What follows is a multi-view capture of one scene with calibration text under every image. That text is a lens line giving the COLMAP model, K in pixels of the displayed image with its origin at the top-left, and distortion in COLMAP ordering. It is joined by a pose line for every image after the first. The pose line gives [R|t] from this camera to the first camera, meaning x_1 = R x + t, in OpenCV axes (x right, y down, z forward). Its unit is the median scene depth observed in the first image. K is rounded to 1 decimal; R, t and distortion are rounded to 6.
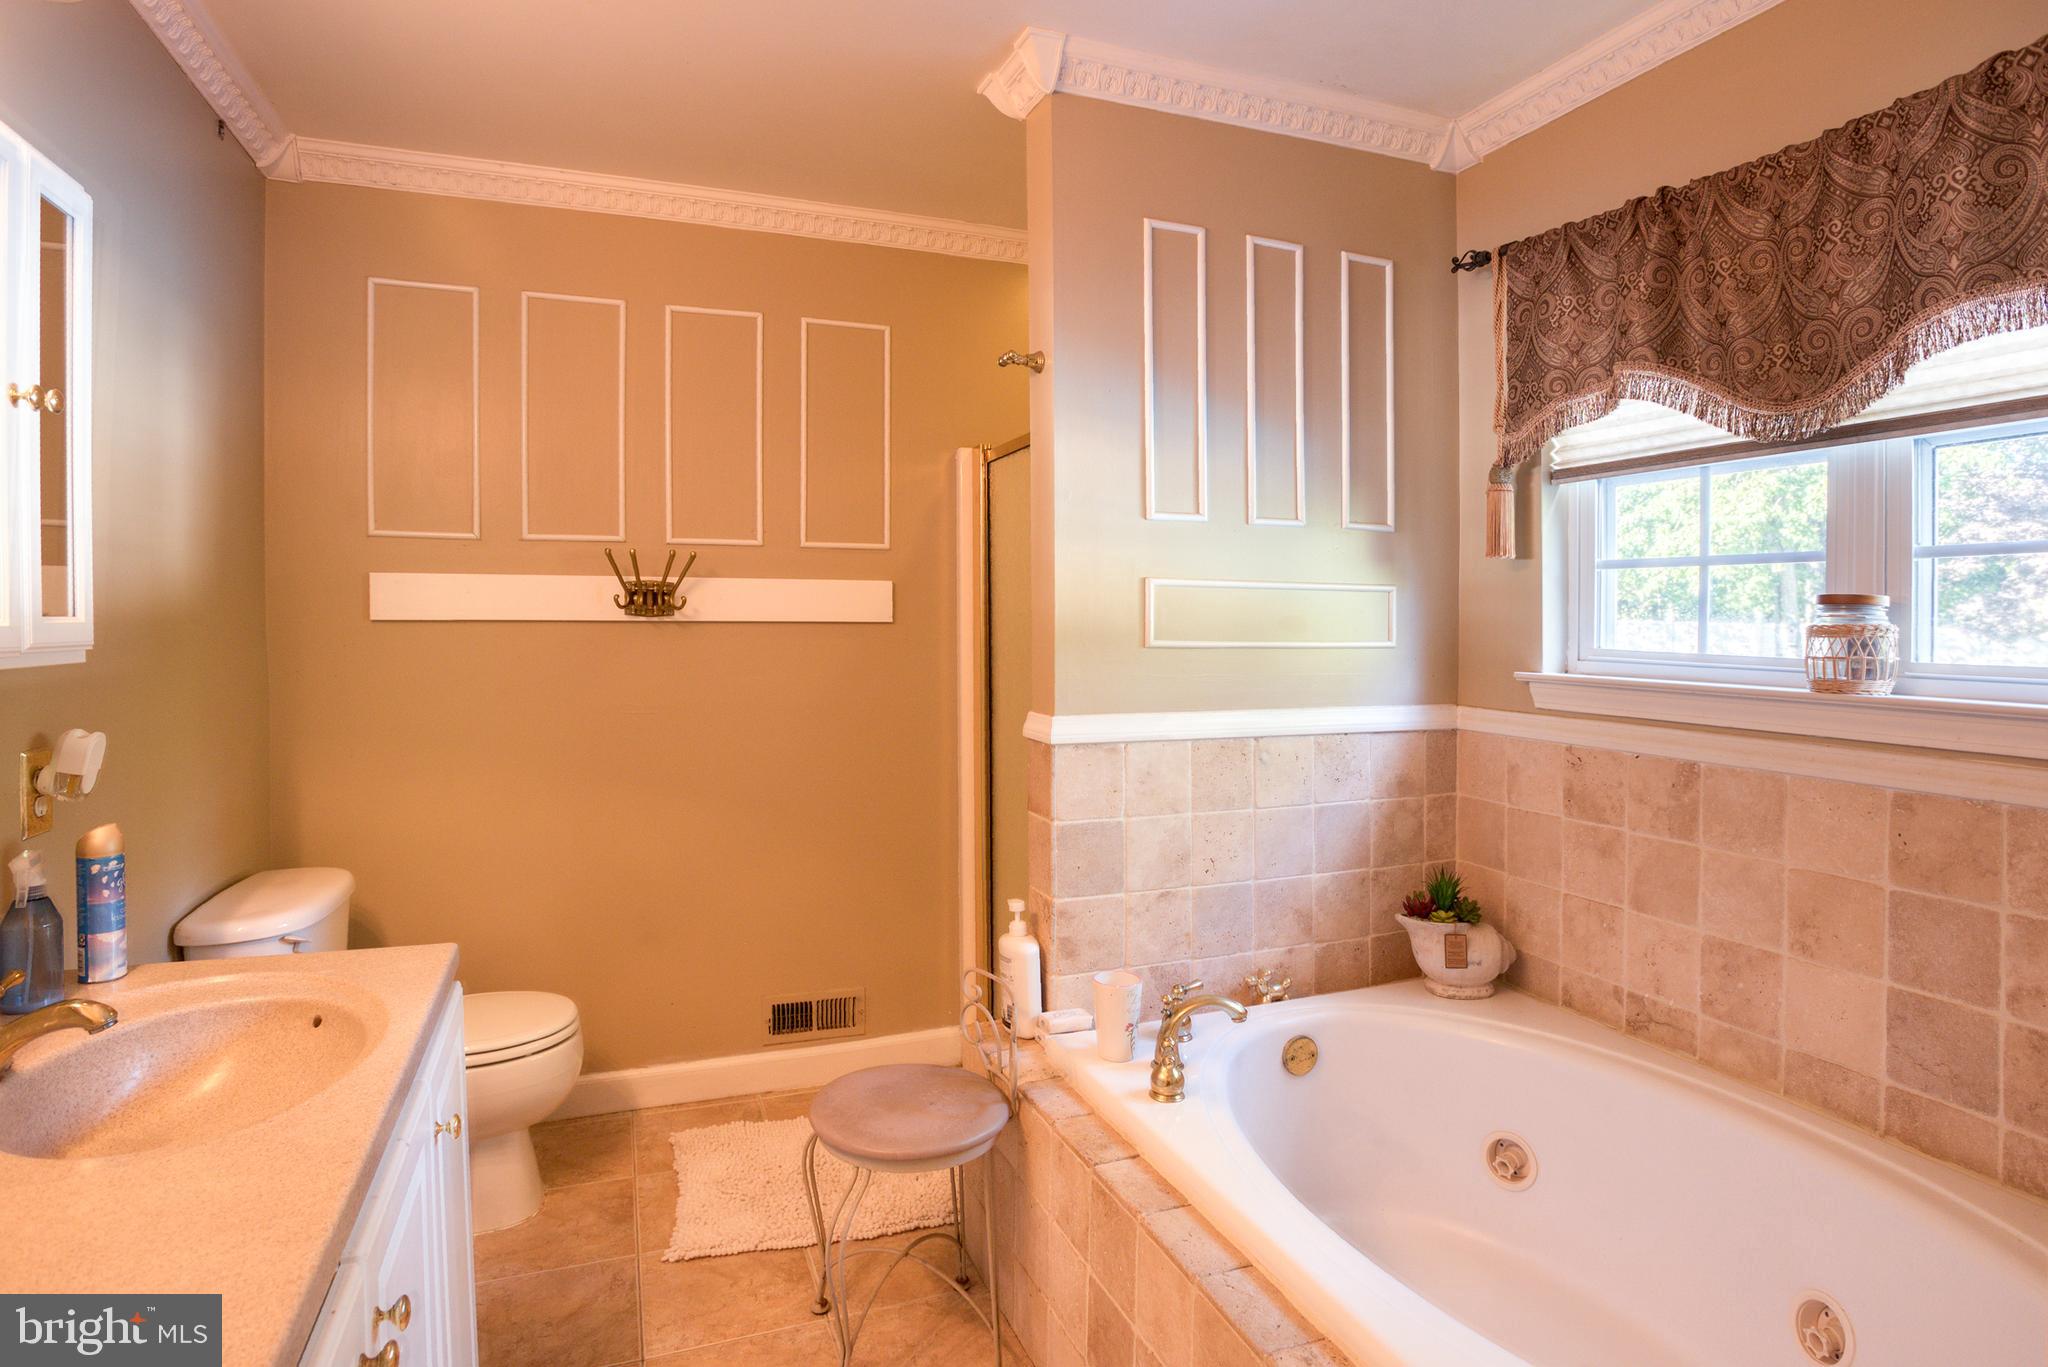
lens RADIAL K [[1038.8, 0, 1026.5], [0, 1038.8, 624.3], [0, 0, 1]] dist [-0.002595, -0.001002]
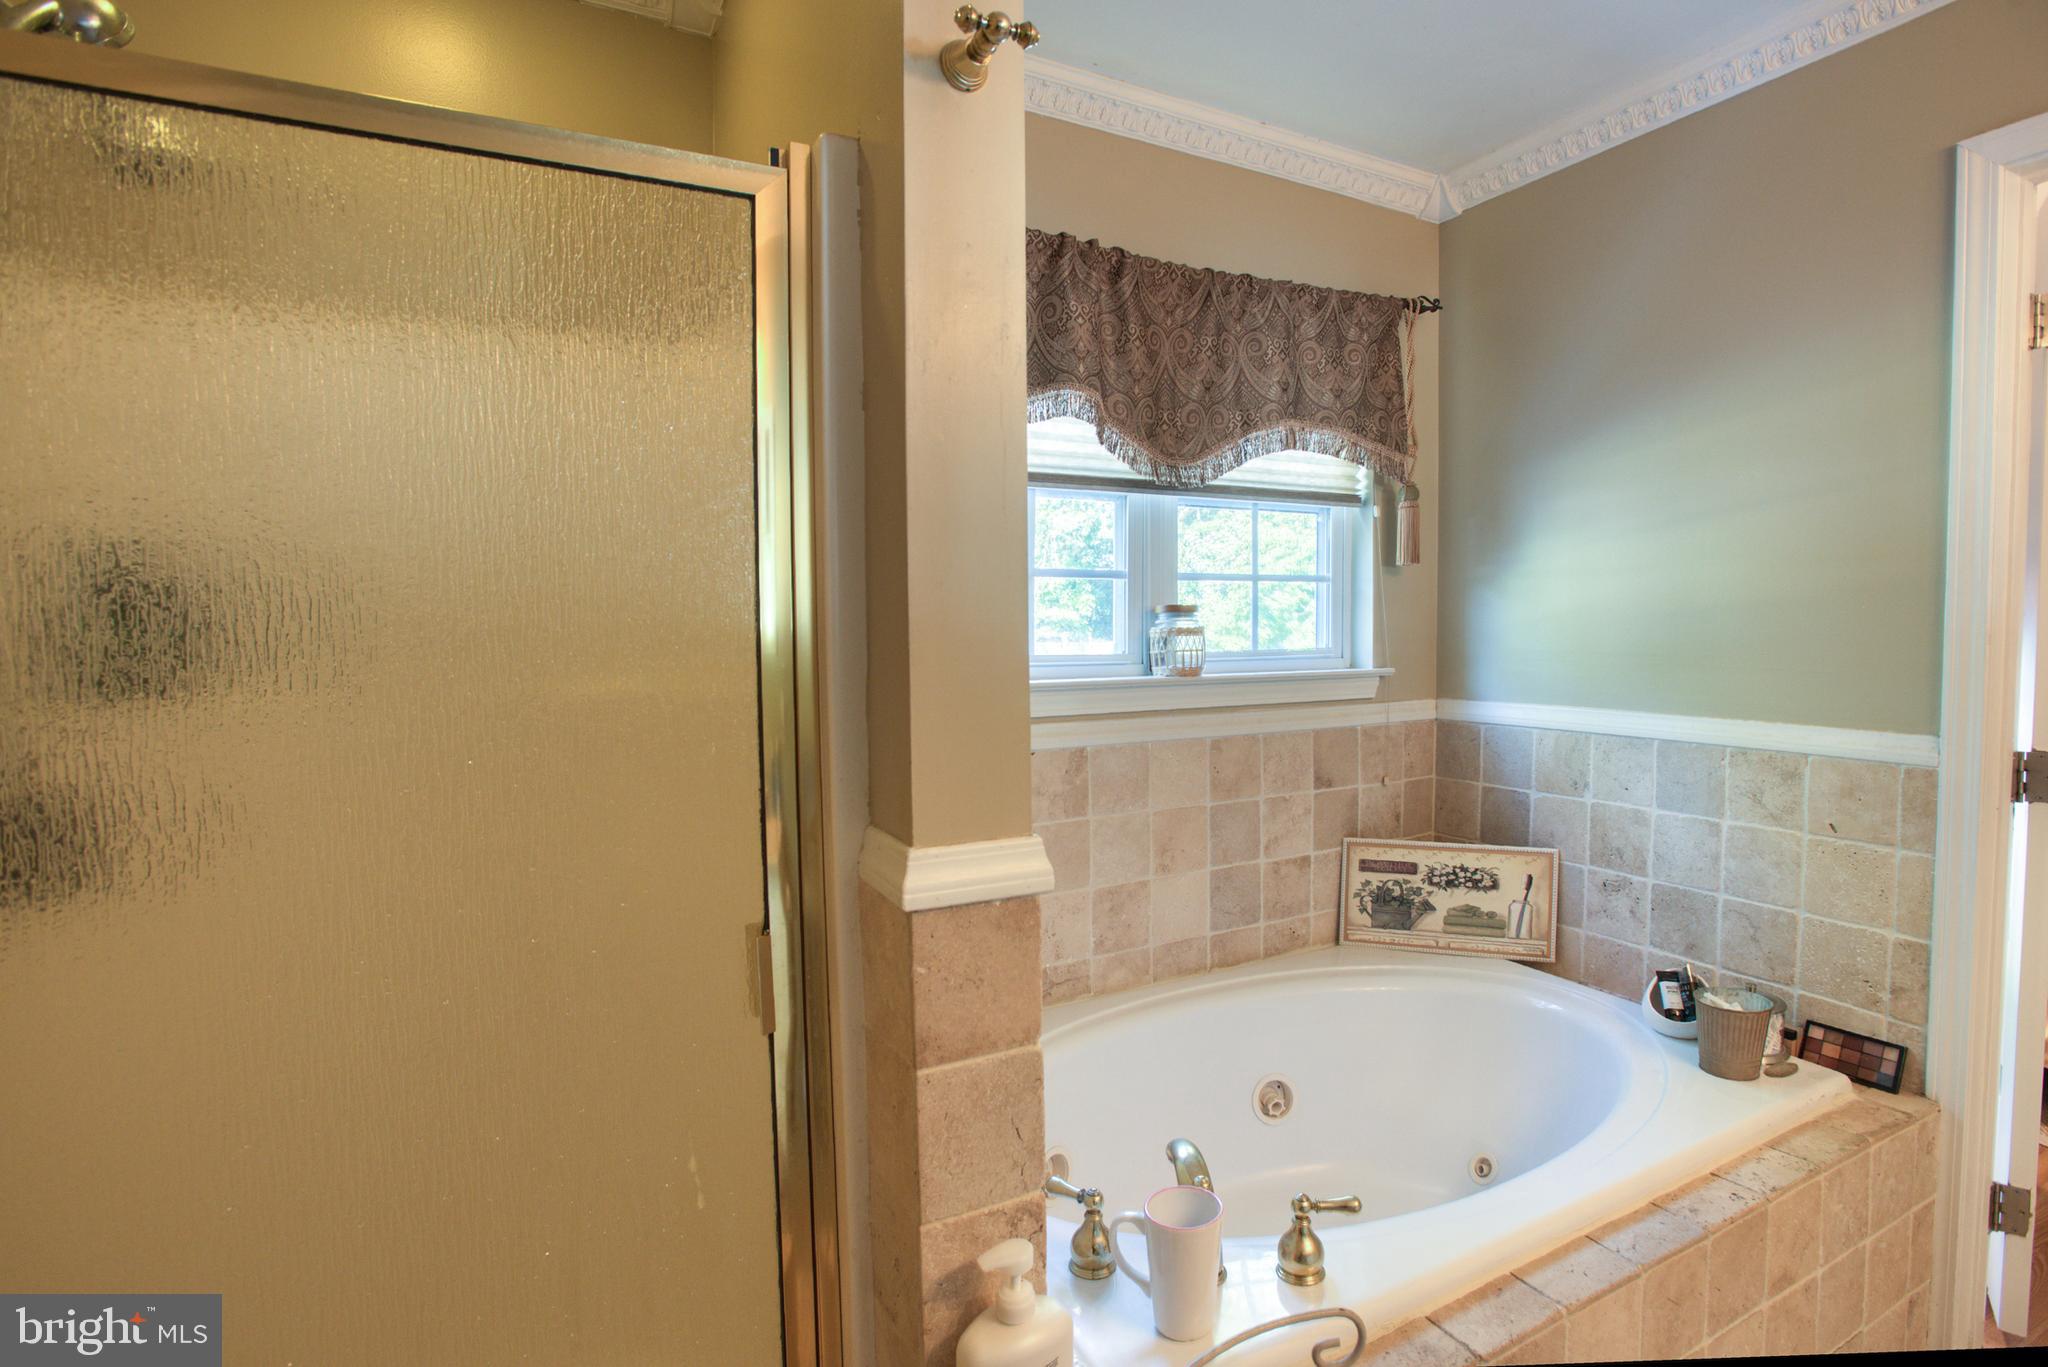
lens RADIAL K [[1039.9, 0, 1024.0], [0, 1039.9, 683.5], [0, 0, 1]] dist [-0.088121, 0.037790]
pose [[-0.096367, -0.056198, 0.993758, -0.588603], [0.020620, 0.998078, 0.058442, -0.009369], [-0.995132, 0.026123, -0.095023, 1.385705]]
